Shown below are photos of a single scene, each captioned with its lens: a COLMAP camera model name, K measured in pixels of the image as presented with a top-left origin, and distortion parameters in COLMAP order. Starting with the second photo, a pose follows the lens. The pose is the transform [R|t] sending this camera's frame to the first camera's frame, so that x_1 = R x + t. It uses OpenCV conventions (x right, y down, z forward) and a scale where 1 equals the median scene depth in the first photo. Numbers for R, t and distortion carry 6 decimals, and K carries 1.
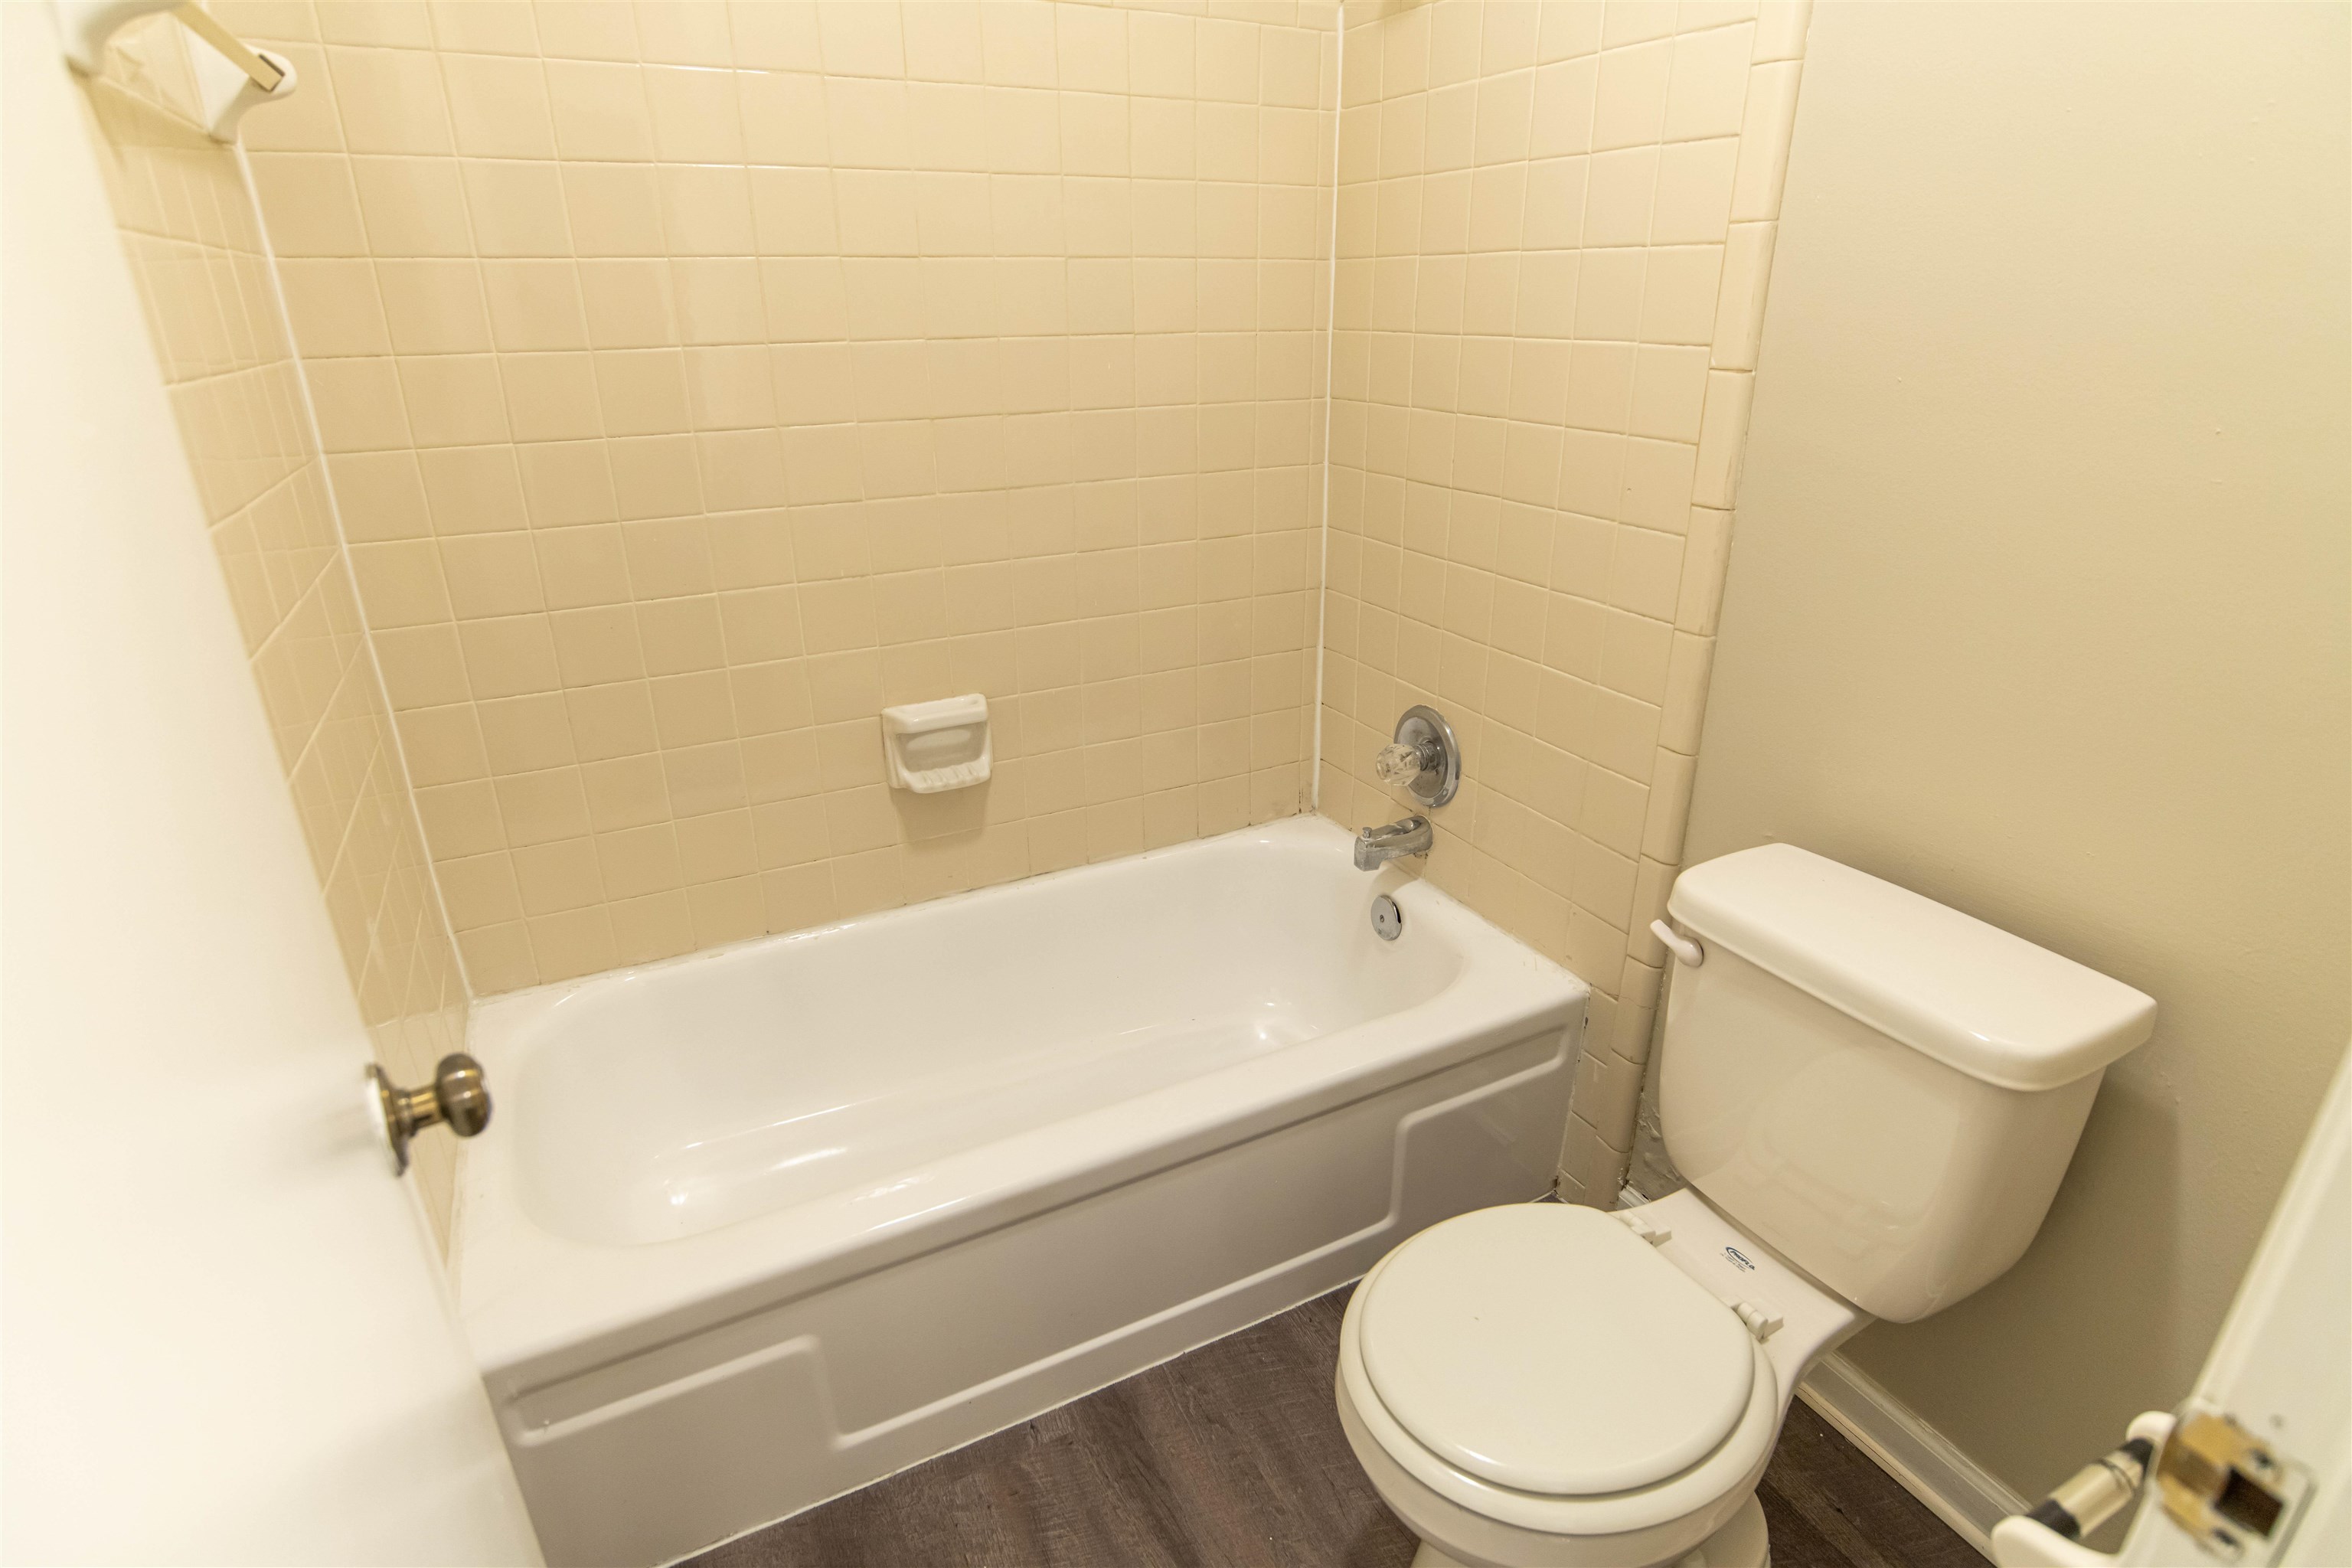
lens RADIAL K [[1206.0, 0, 1183.6], [0, 1206.0, 776.6], [0, 0, 1]] dist [-0.030386, 0.012946]
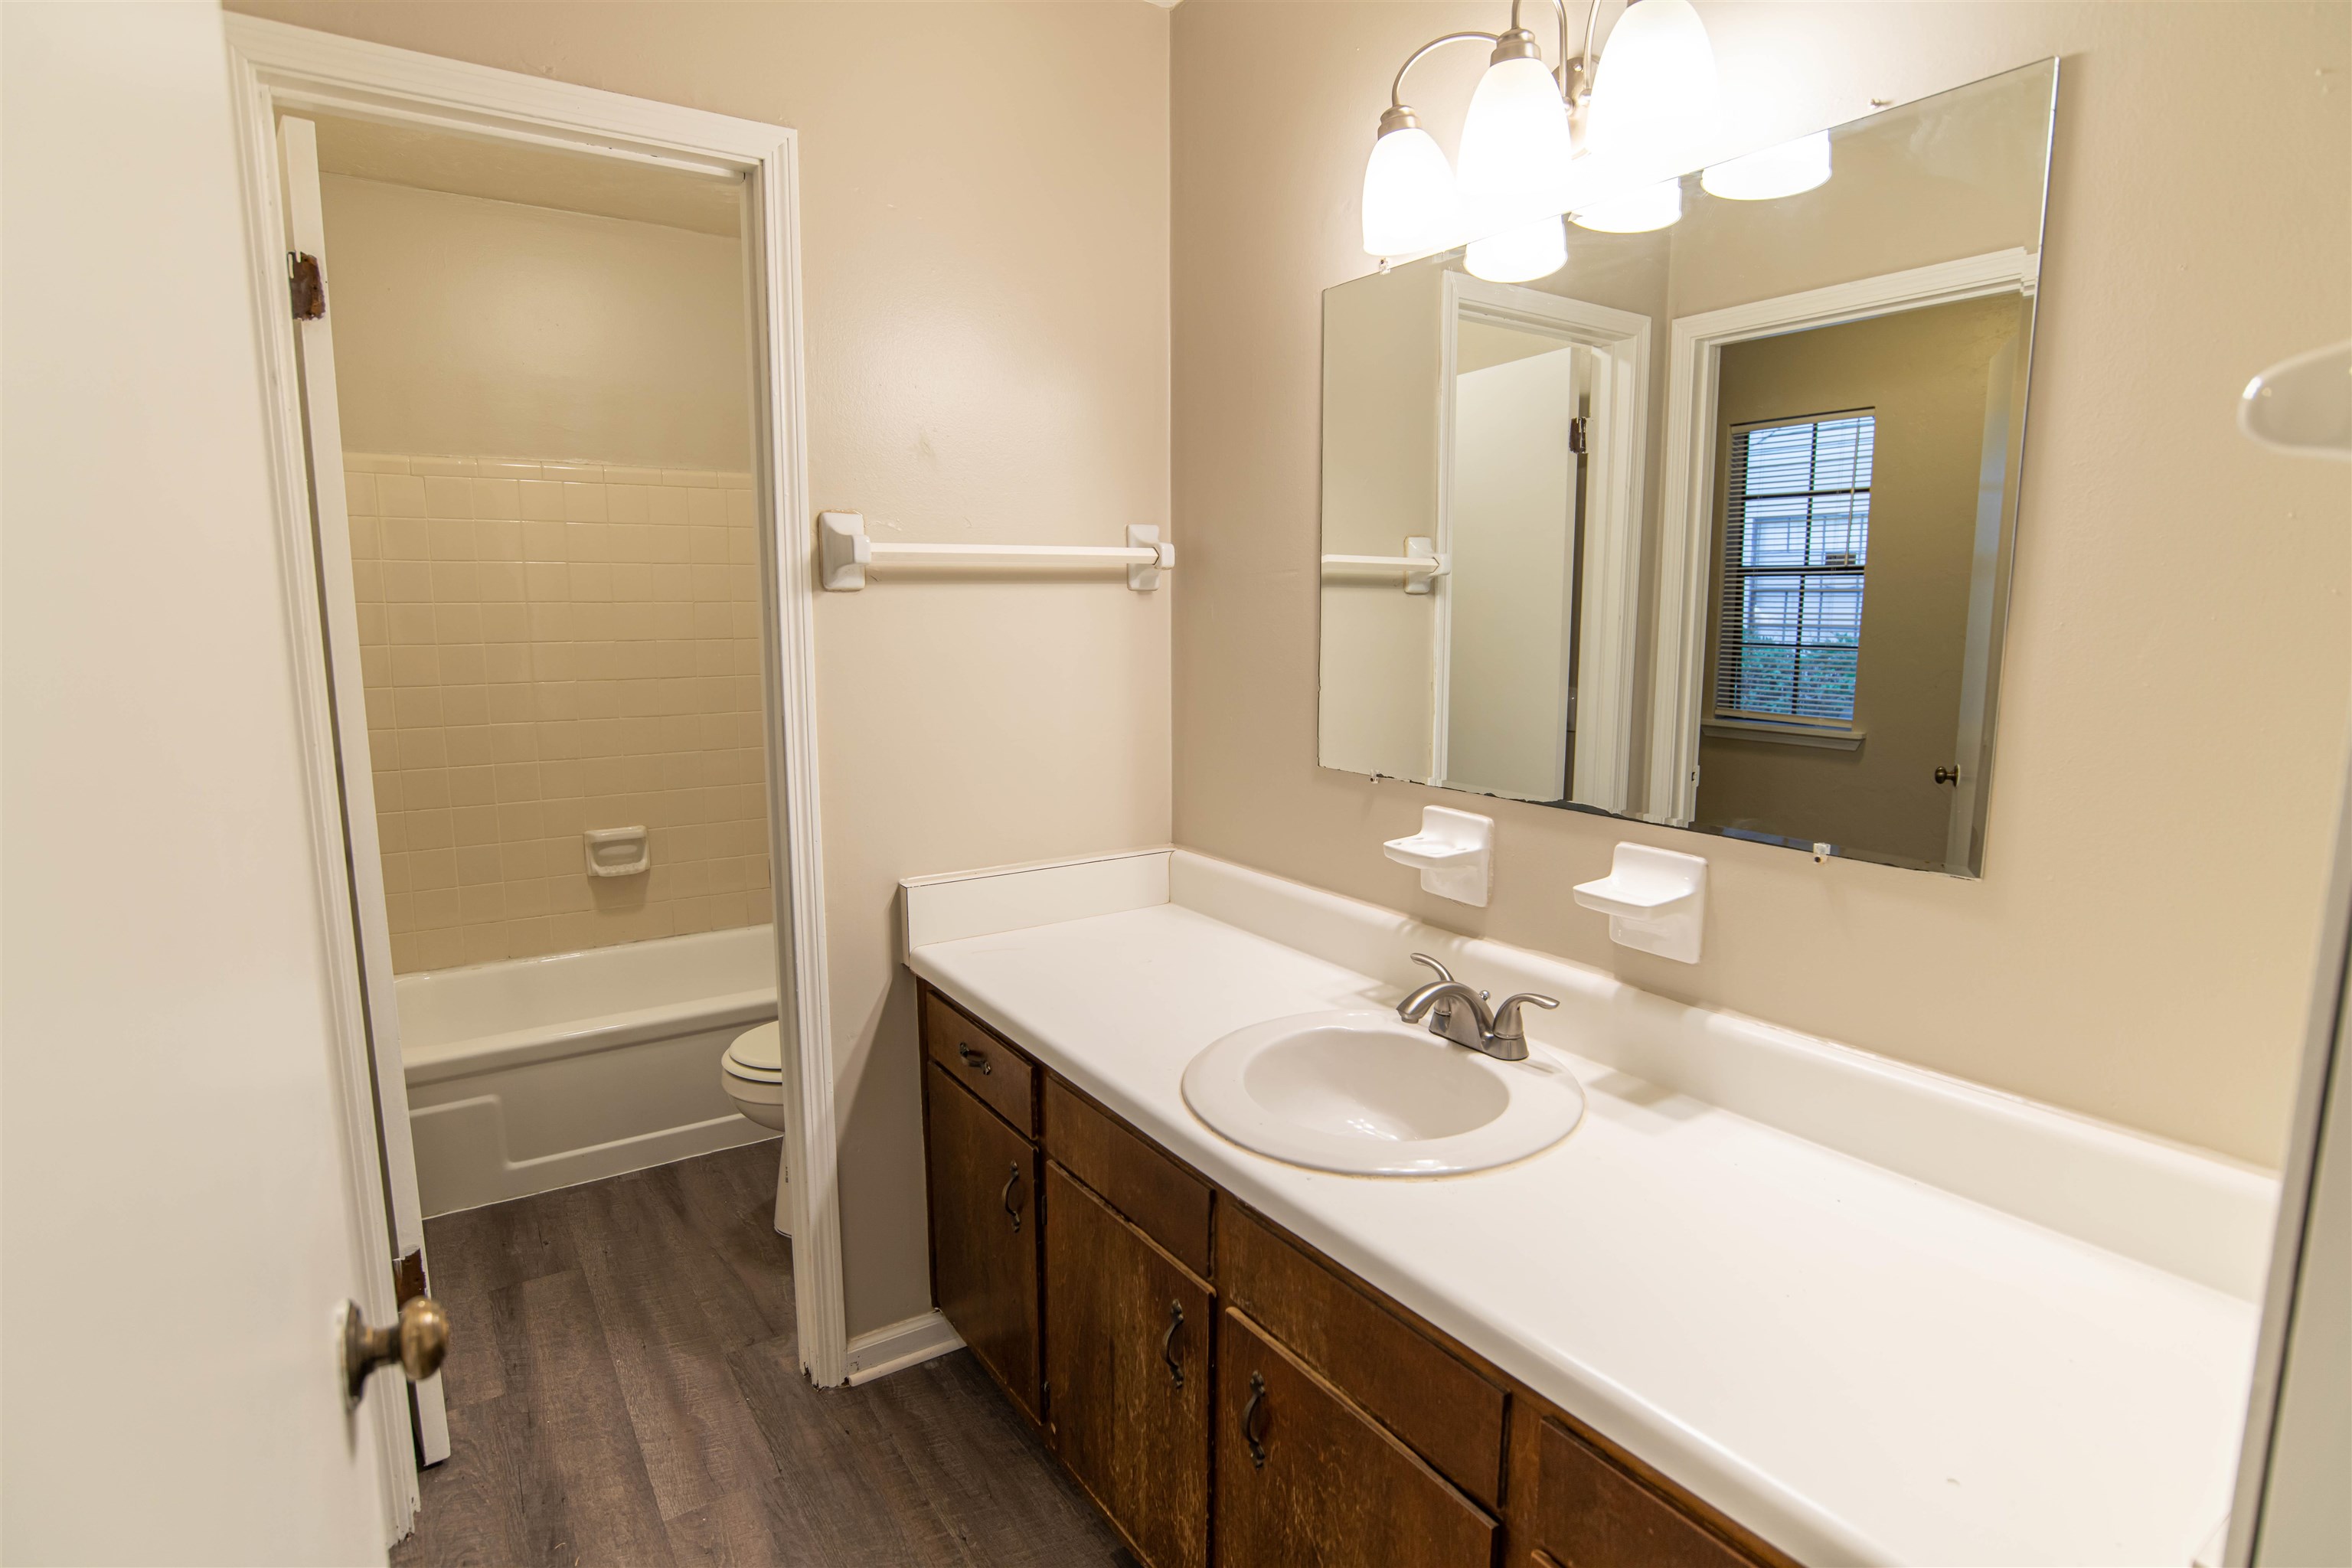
lens RADIAL K [[1206.0, 0, 1172.5], [0, 1206.0, 779.1], [0, 0, 1]] dist [-0.030386, 0.012946]
pose [[0.994638, -0.006820, 0.103192, 0.451653], [0.031053, 0.971475, -0.235100, 0.322890], [-0.098645, 0.237044, 0.966478, -0.872673]]
